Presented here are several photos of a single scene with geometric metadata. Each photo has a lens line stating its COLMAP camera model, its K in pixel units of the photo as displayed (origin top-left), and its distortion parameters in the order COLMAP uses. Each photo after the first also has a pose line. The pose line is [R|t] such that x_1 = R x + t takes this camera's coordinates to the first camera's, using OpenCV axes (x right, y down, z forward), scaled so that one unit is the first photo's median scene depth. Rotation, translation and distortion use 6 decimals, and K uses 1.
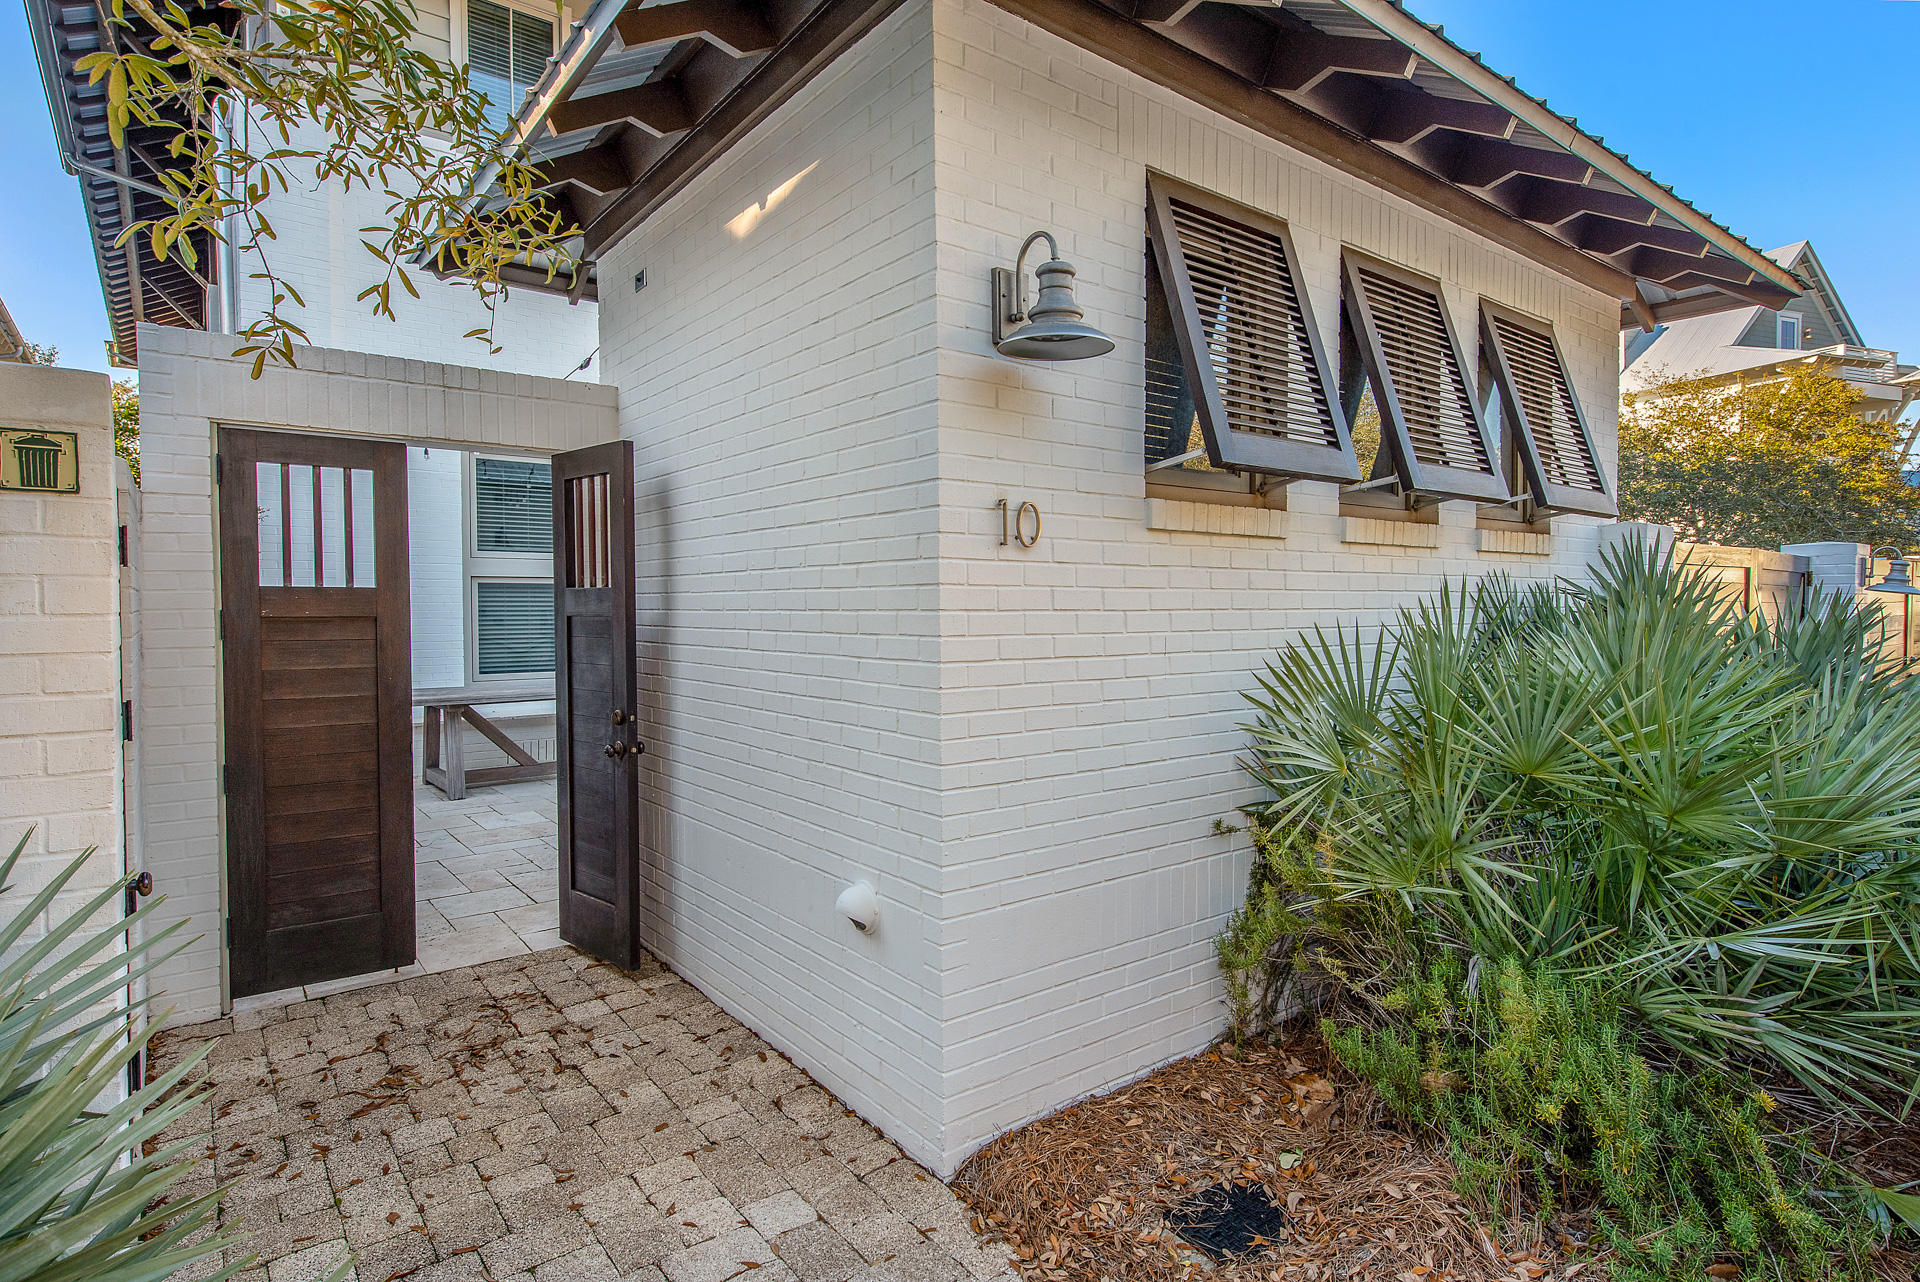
lens RADIAL K [[1003.0, 0, 935.9], [0, 1003.0, 633.8], [0, 0, 1]] dist [0.023024, -0.011395]
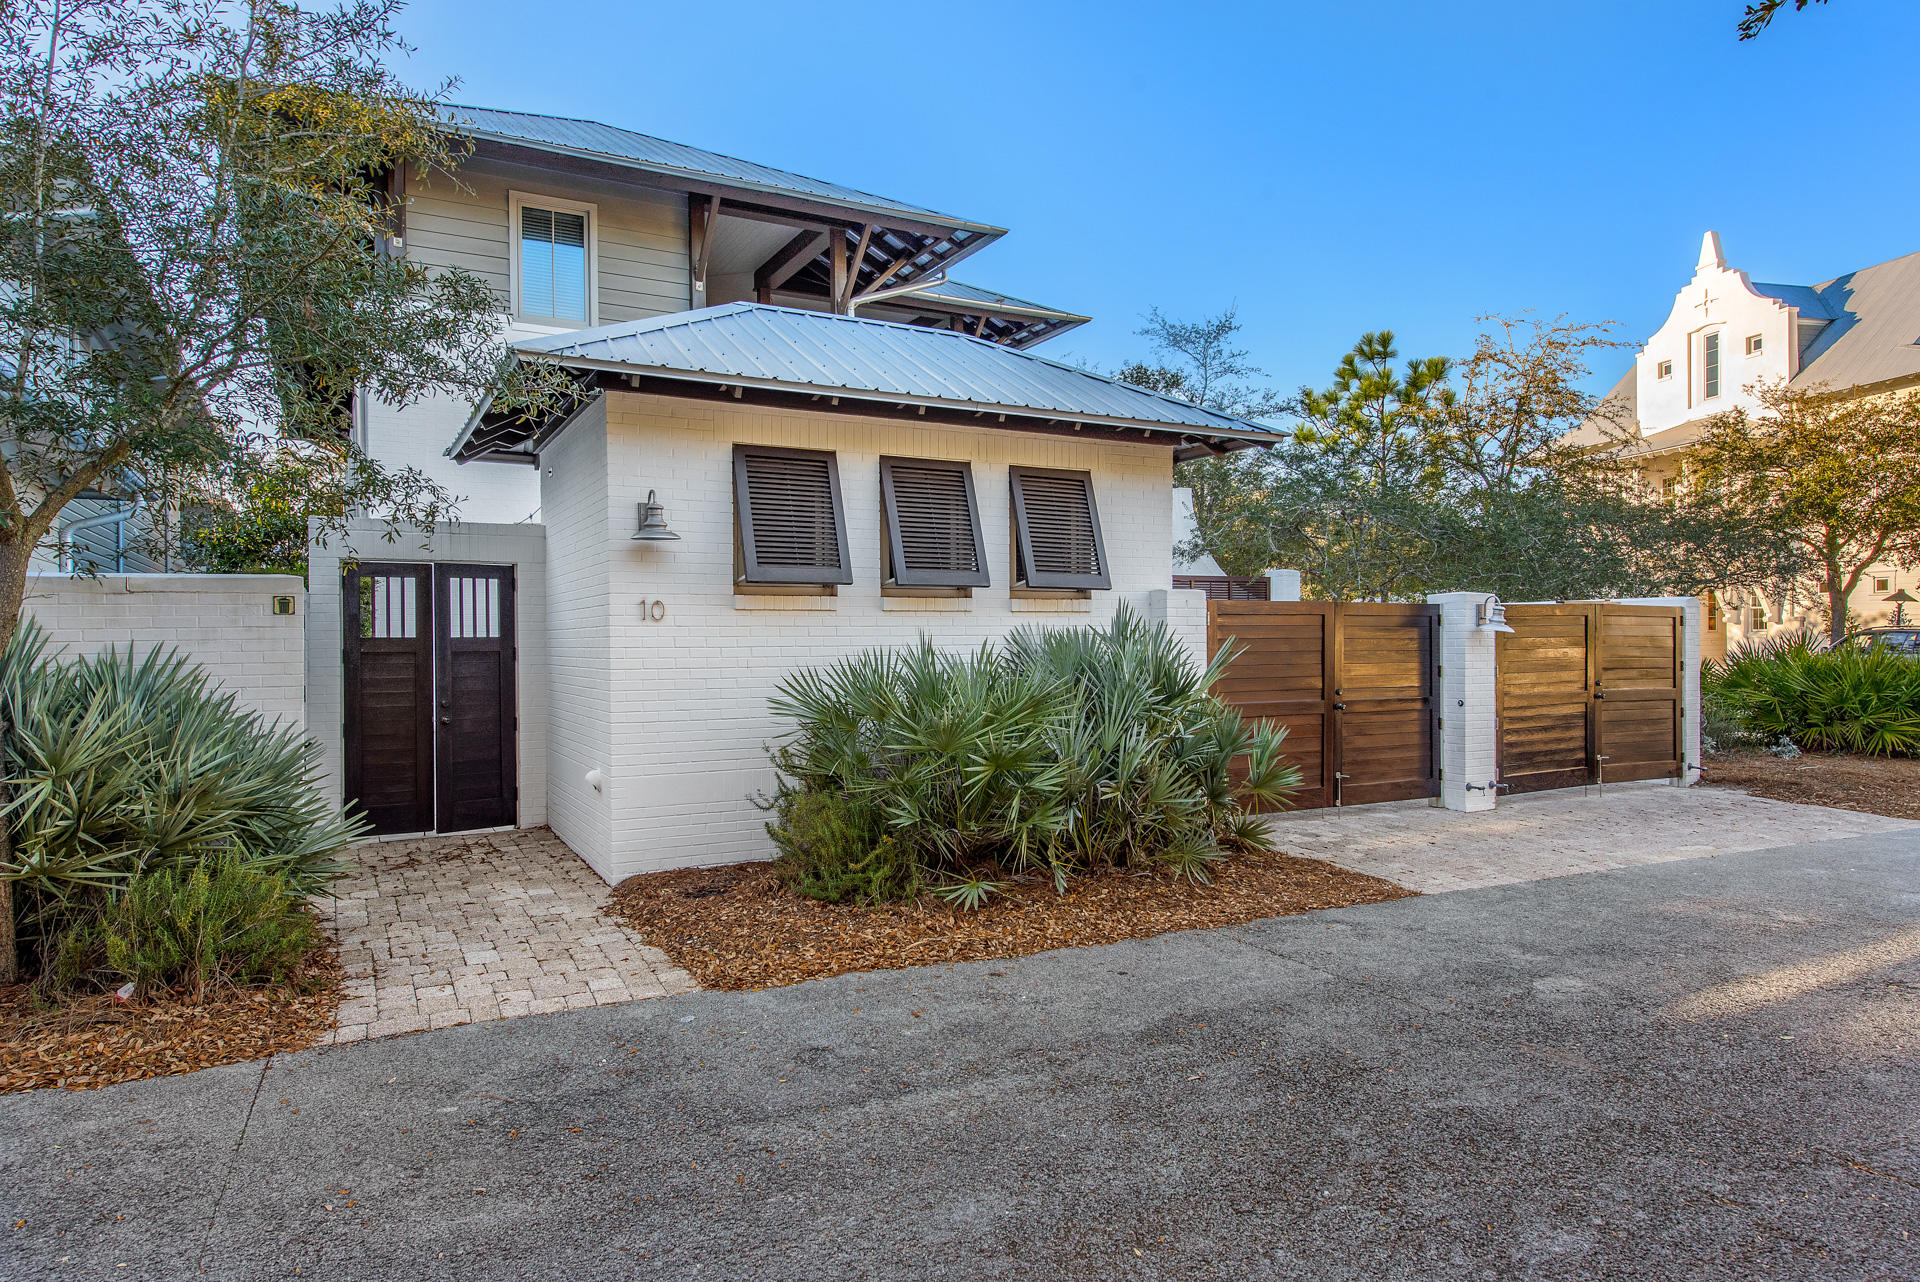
lens RADIAL K [[1162.0, 0, 967.0], [0, 1162.0, 646.4], [0, 0, 1]] dist [0.004257, -0.000677]
pose [[0.989553, -0.004396, -0.144104, 0.986290], [0.001276, 0.999763, -0.021735, 0.027282], [0.144165, 0.021324, 0.989324, -1.283945]]
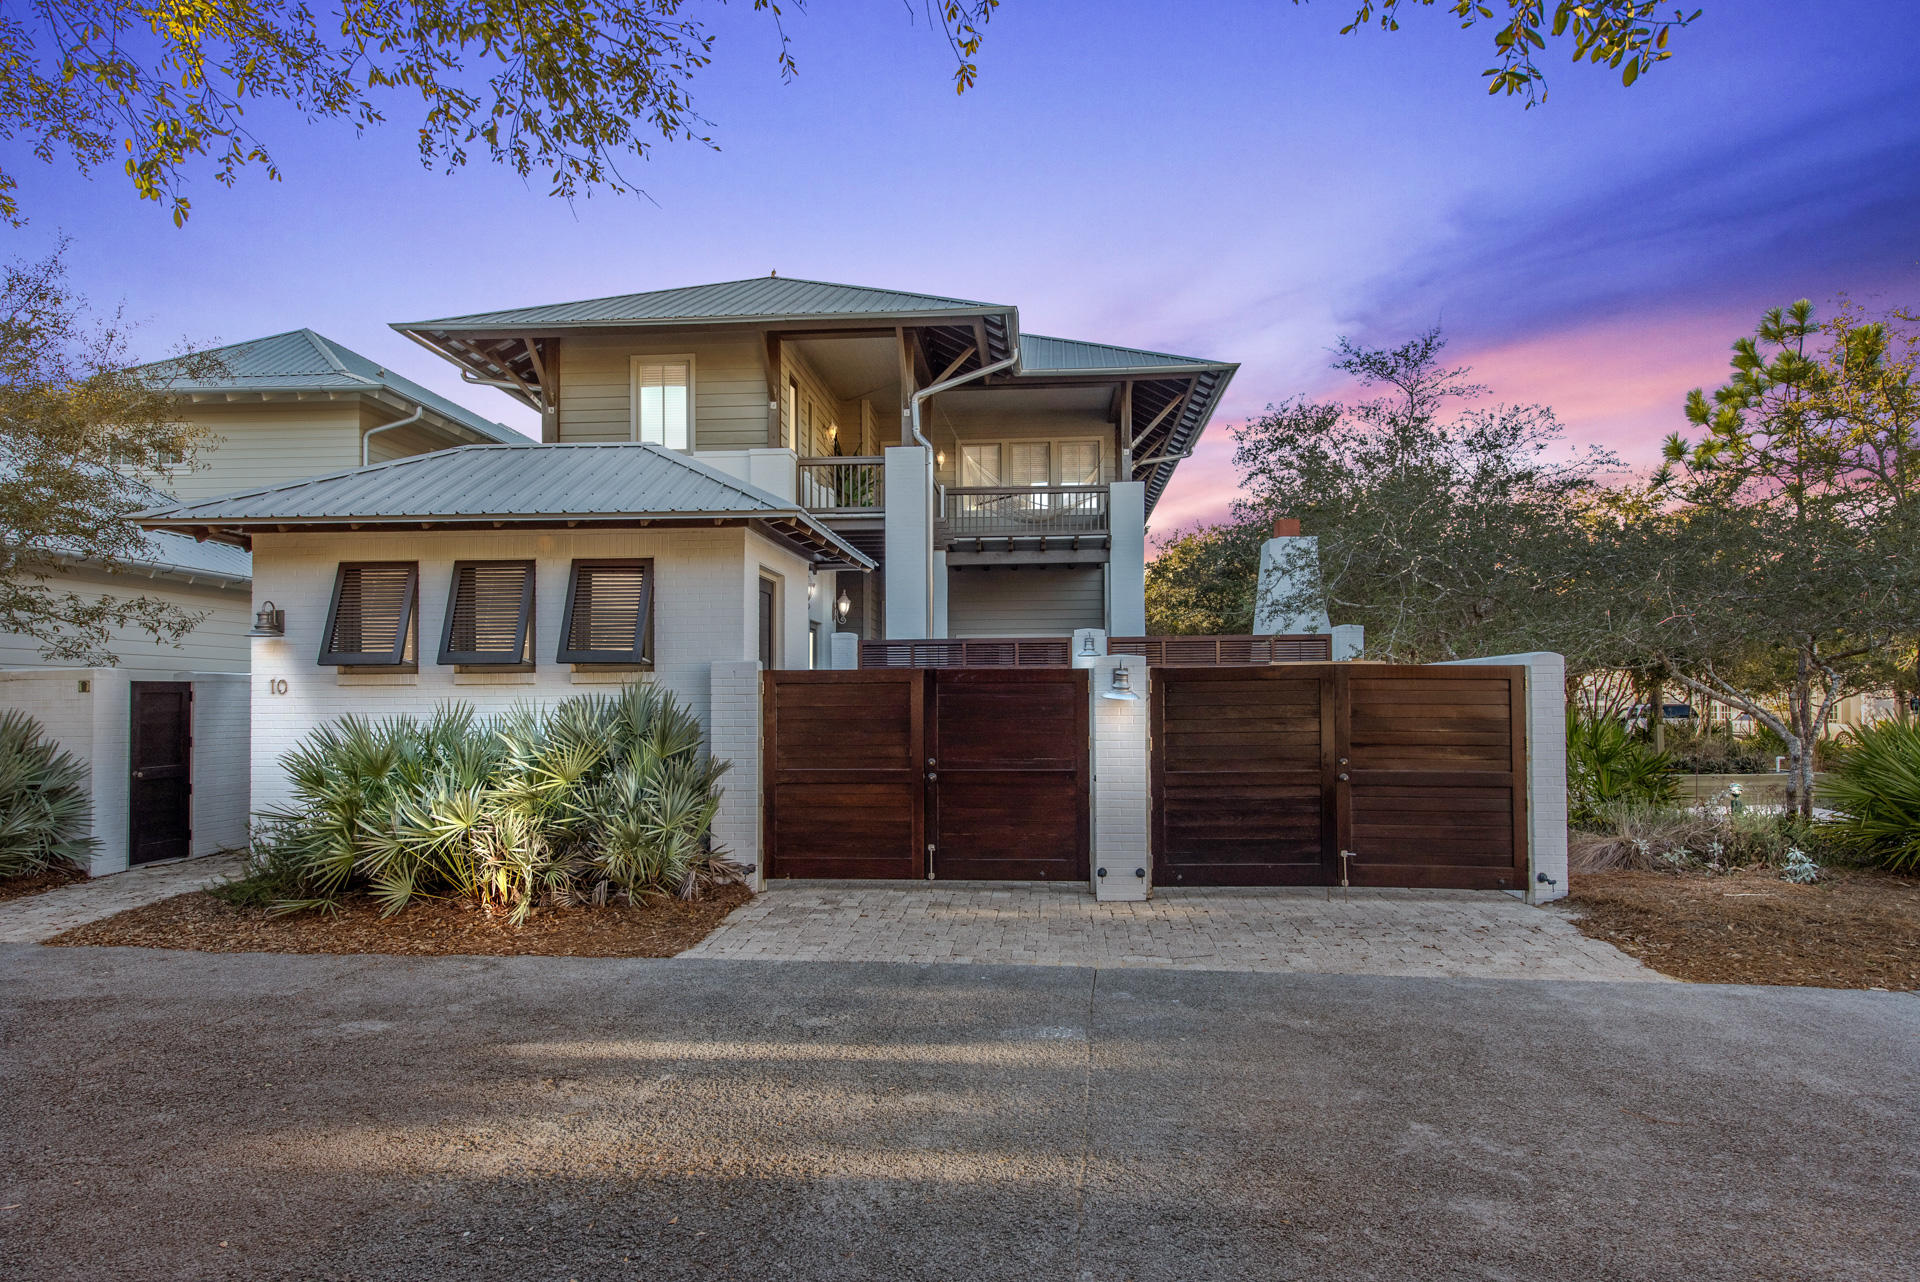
lens RADIAL K [[1142.7, 0, 981.8], [0, 1142.7, 672.7], [0, 0, 1]] dist [0.009222, -0.001573]
pose [[0.750085, -0.021321, -0.660998, 3.534891], [-0.013575, 0.998773, -0.047621, -0.007251], [0.661202, 0.044693, 0.748875, -0.230303]]
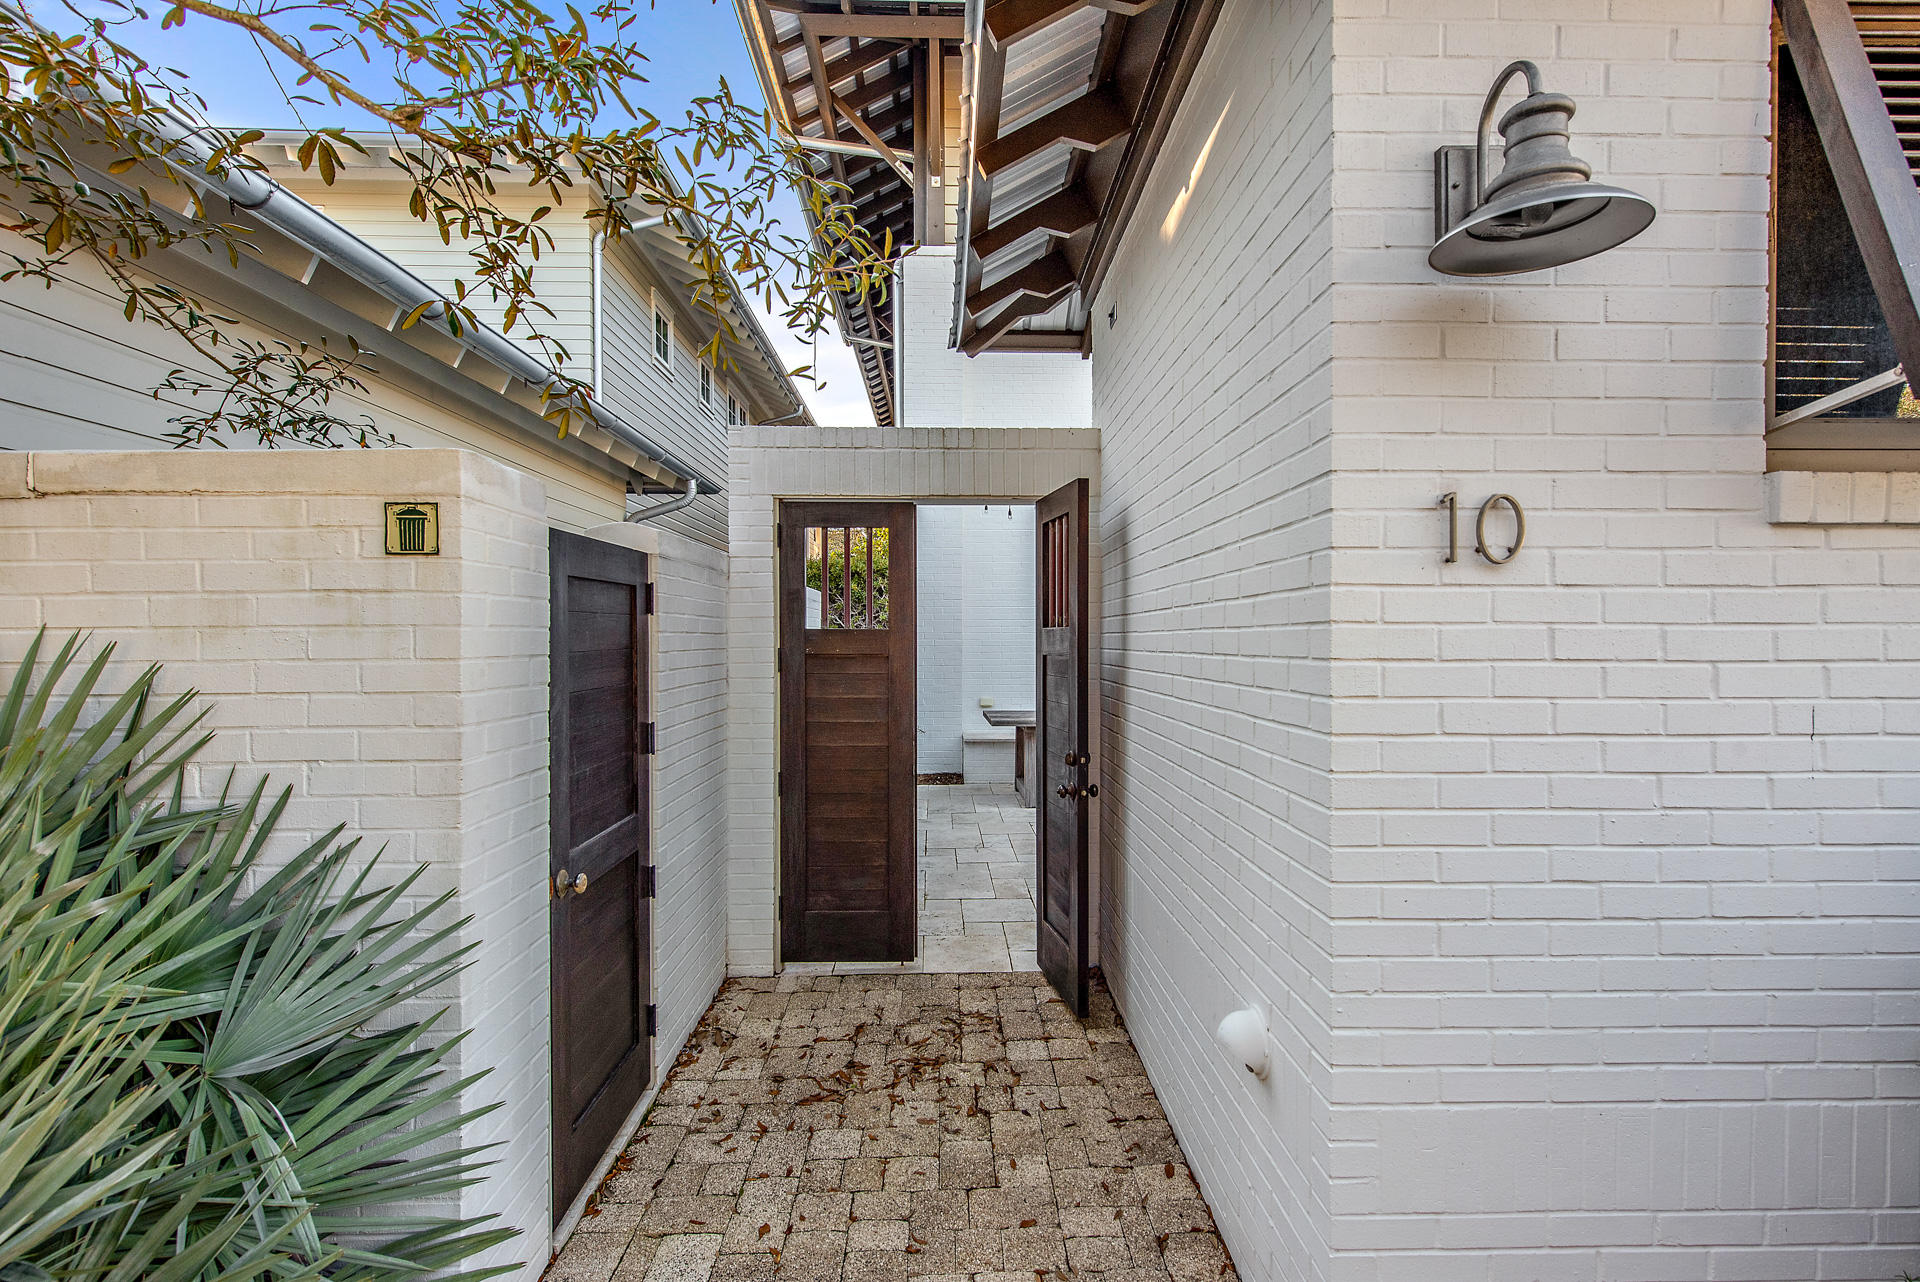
lens RADIAL K [[876.3, 0, 968.5], [0, 876.3, 656.7], [0, 0, 1]] dist [0.017133, -0.005575]
pose [[0.812653, 0.012814, -0.582607, 0.122773], [-0.017442, 0.999845, -0.002338, -0.015642], [0.582487, 0.012062, 0.812750, 0.280703]]
